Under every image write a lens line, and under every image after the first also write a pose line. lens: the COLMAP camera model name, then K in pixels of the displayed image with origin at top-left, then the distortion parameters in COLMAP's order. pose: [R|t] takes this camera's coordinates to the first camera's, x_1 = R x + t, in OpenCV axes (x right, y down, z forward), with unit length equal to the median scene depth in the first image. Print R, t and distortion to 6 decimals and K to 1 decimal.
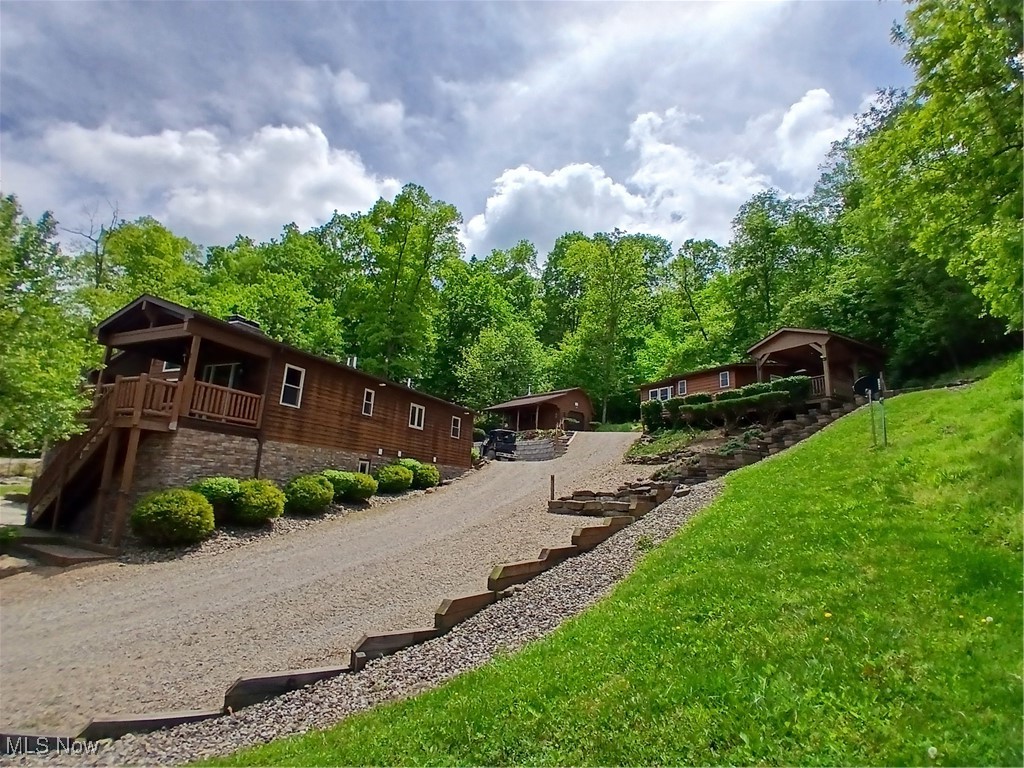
lens RADIAL K [[495.9, 0, 512.0], [0, 495.9, 384.0], [0, 0, 1]] dist [-0.032853, -0.000251]
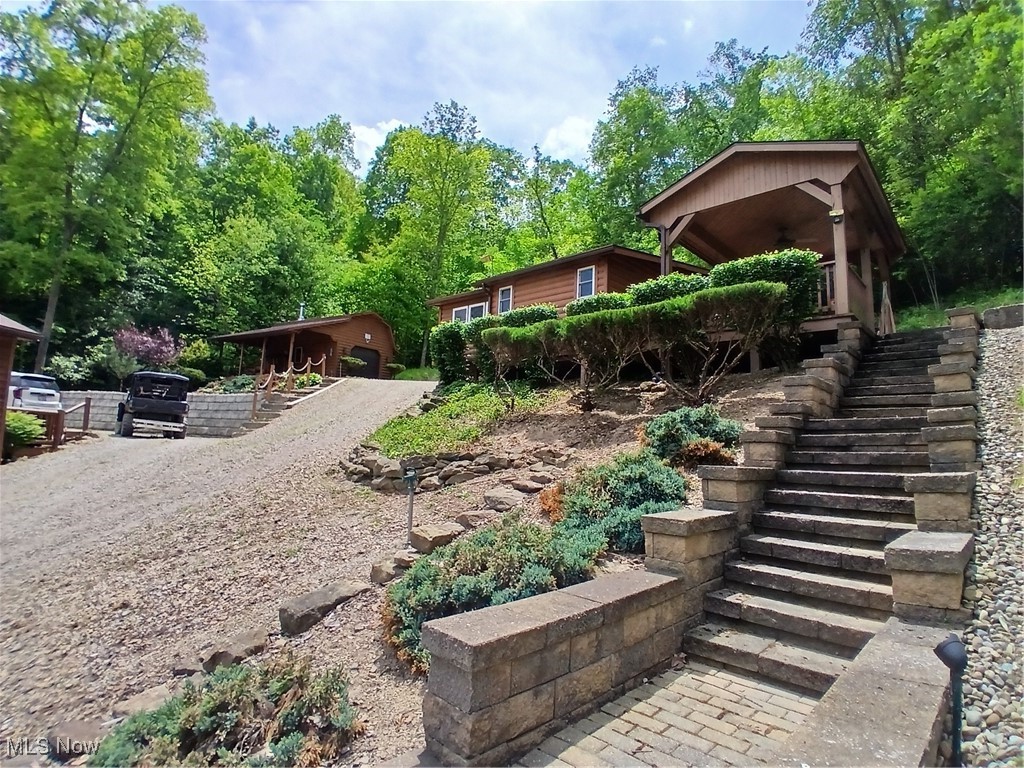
lens RADIAL K [[527.7, 0, 512.0], [0, 527.7, 384.0], [0, 0, 1]] dist [0.000027, -0.000018]
pose [[0.955816, 0.023228, 0.293048, 0.126862], [-0.056003, 0.993004, 0.103952, 0.022778], [-0.288583, -0.115770, 0.950430, 0.307986]]
